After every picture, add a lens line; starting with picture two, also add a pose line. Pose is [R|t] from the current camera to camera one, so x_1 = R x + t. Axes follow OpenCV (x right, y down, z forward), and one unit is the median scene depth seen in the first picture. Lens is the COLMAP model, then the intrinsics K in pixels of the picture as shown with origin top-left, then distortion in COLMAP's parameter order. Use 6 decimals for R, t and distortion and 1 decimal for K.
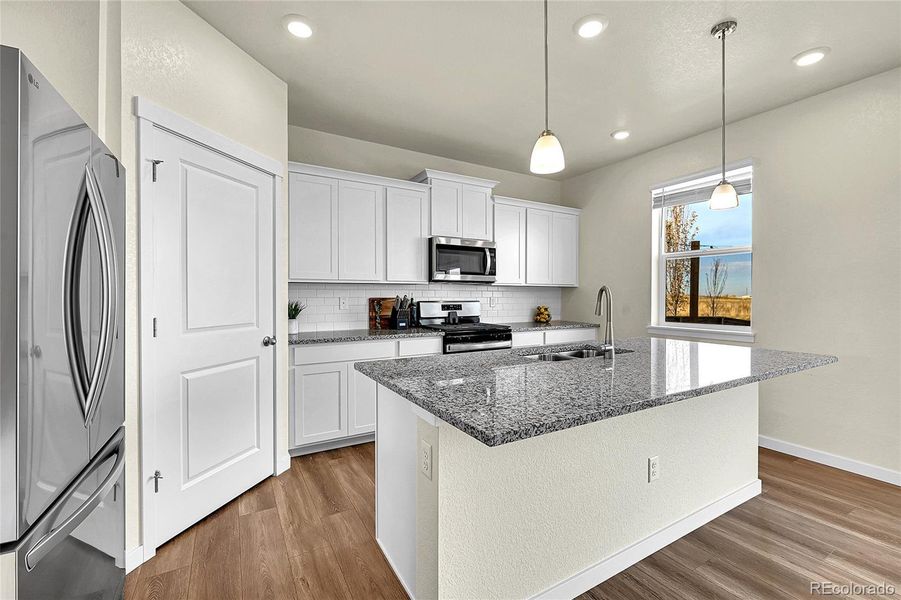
lens RADIAL K [[366.3, 0, 446.7], [0, 366.3, 300.0], [0, 0, 1]] dist [-0.002319, -0.000312]
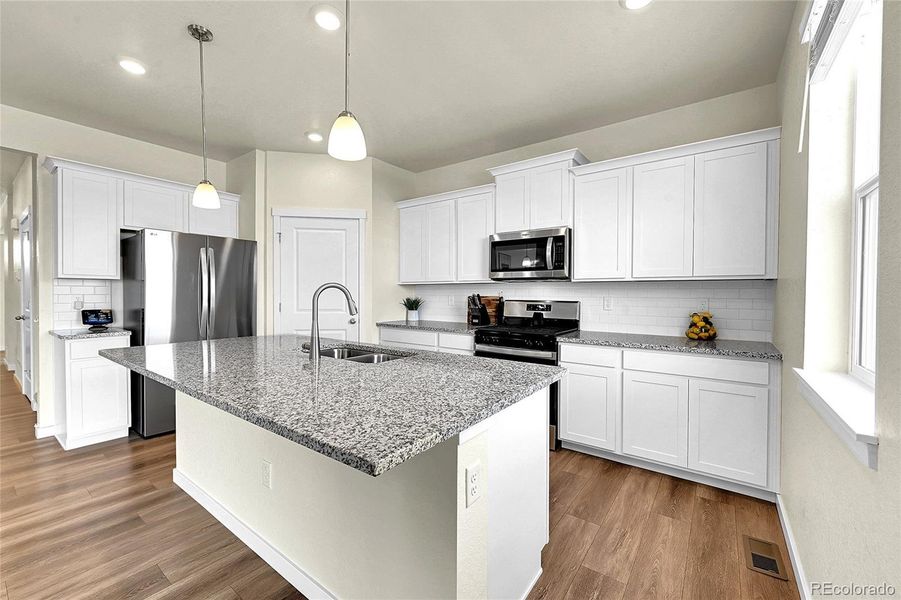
lens RADIAL K [[380.5, 0, 445.4], [0, 380.5, 292.6], [0, 0, 1]] dist [0.000630, -0.000335]
pose [[0.420281, -0.000849, -0.907393, 0.823364], [-0.017870, 0.999798, -0.009213, -0.004435], [0.907218, 0.020087, 0.420181, 0.441905]]
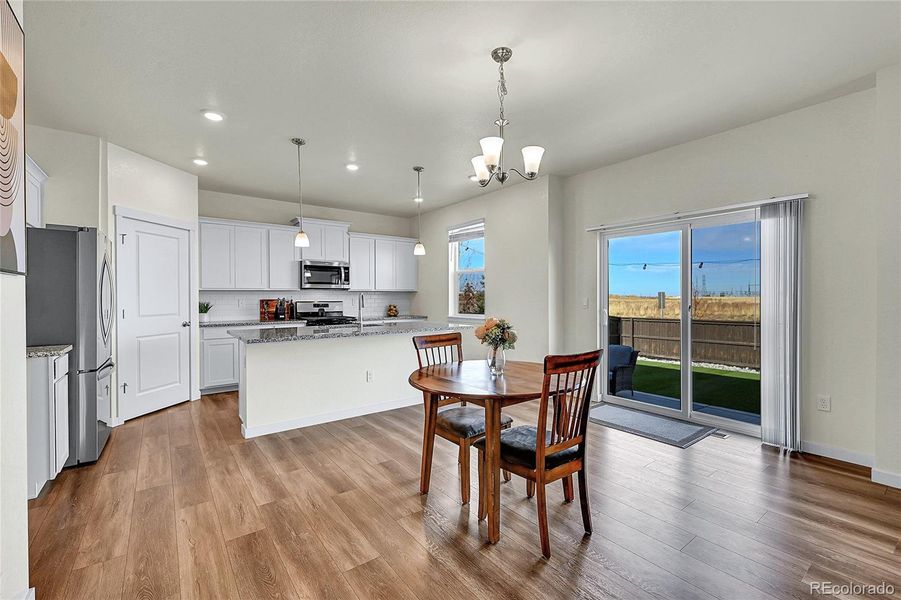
lens RADIAL K [[380.5, 0, 449.9], [0, 380.5, 299.5], [0, 0, 1]] dist [0.000630, -0.000335]
pose [[0.993253, -0.005601, 0.115829, 0.390437], [0.006340, 0.999962, -0.006008, 0.008248], [-0.115790, 0.006702, 0.993251, -0.671218]]
